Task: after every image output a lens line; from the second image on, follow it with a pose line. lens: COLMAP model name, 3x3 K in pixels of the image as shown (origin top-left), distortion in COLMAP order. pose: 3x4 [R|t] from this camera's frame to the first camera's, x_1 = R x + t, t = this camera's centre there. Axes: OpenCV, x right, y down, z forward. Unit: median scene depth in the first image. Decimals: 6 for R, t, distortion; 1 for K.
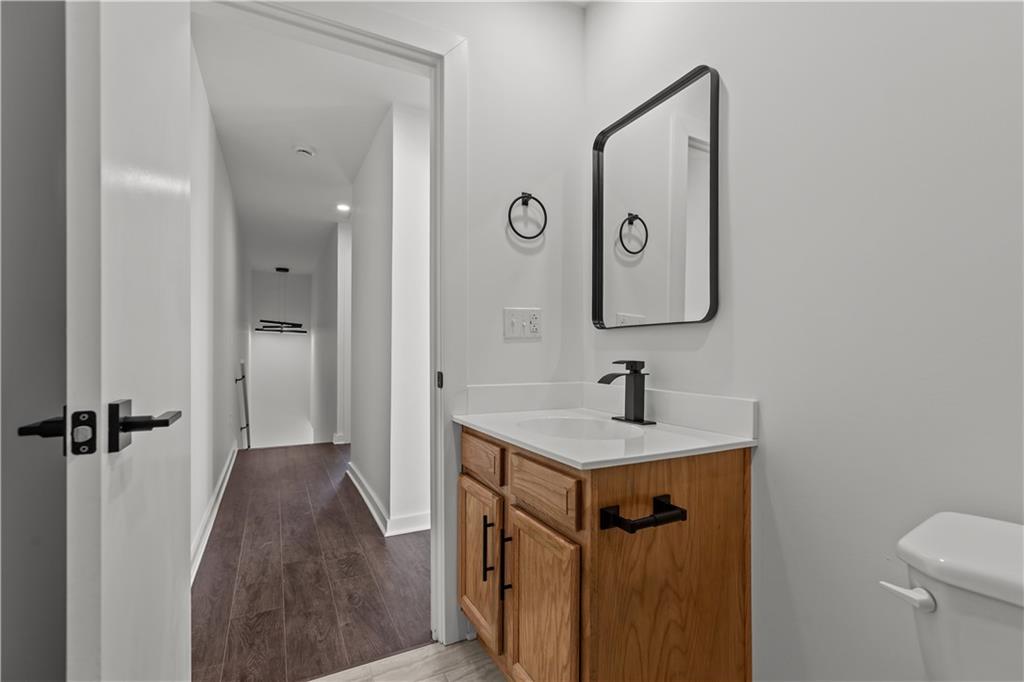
lens RADIAL K [[459.5, 0, 511.0], [0, 459.5, 343.6], [0, 0, 1]] dist [-0.009367, 0.000573]
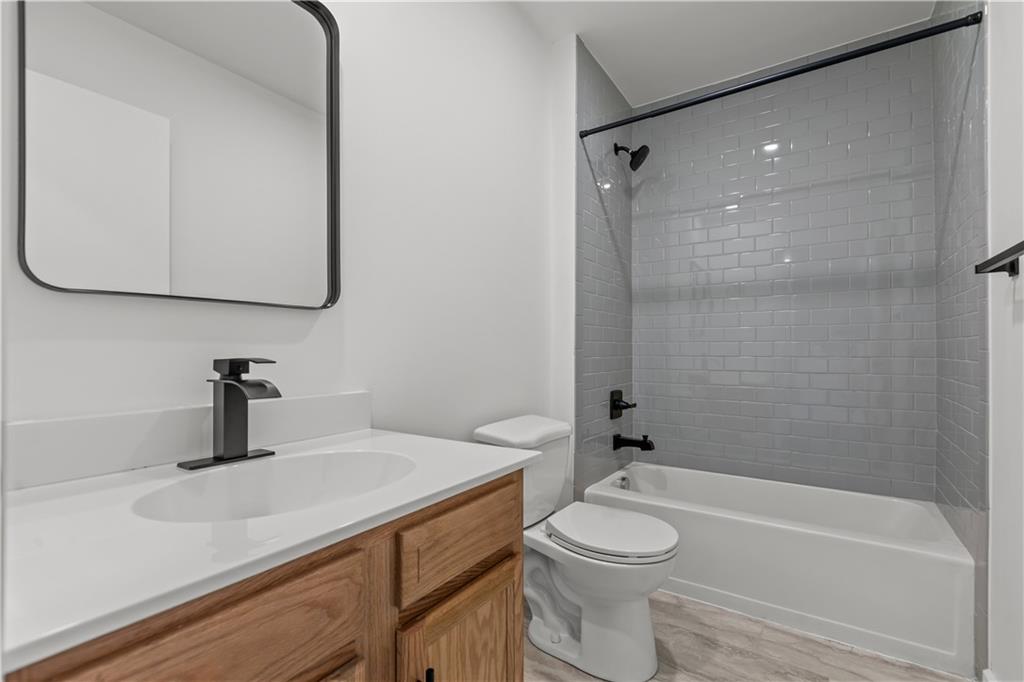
lens RADIAL K [[459.5, 0, 512.4], [0, 459.5, 344.6], [0, 0, 1]] dist [-0.009367, 0.000573]
pose [[-0.470906, 0.005635, 0.882165, -0.477724], [-0.013302, 0.999821, -0.013488, 0.022592], [-0.882083, -0.018087, -0.470746, 1.028824]]
